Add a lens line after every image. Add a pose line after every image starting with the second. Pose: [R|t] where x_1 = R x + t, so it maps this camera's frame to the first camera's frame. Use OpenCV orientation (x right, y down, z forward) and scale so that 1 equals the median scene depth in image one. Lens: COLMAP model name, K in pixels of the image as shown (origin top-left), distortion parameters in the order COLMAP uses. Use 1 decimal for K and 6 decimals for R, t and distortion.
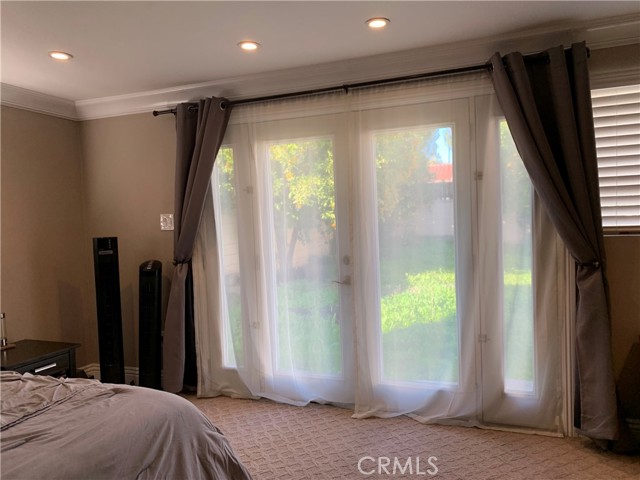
lens RADIAL K [[487.2, 0, 323.8], [0, 487.2, 233.5], [0, 0, 1]] dist [0.046234, -0.054498]
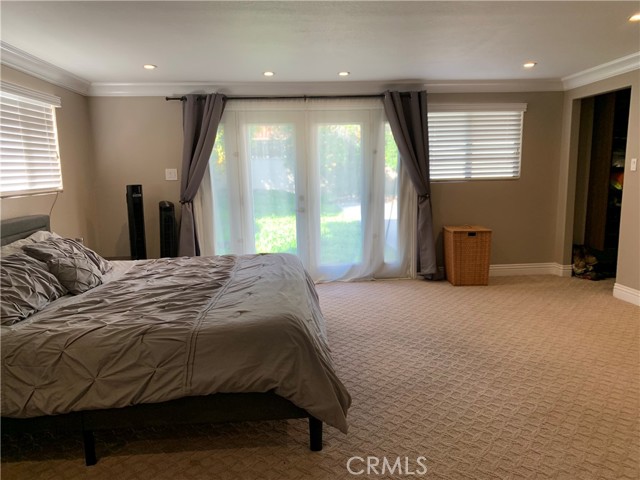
lens RADIAL K [[487.2, 0, 314.8], [0, 487.2, 241.7], [0, 0, 1]] dist [0.046234, -0.054498]
pose [[0.909975, -0.046351, 0.412064, -0.698691], [0.004006, 0.994669, 0.103041, 0.035479], [-0.414644, -0.092114, 0.905310, -0.665897]]
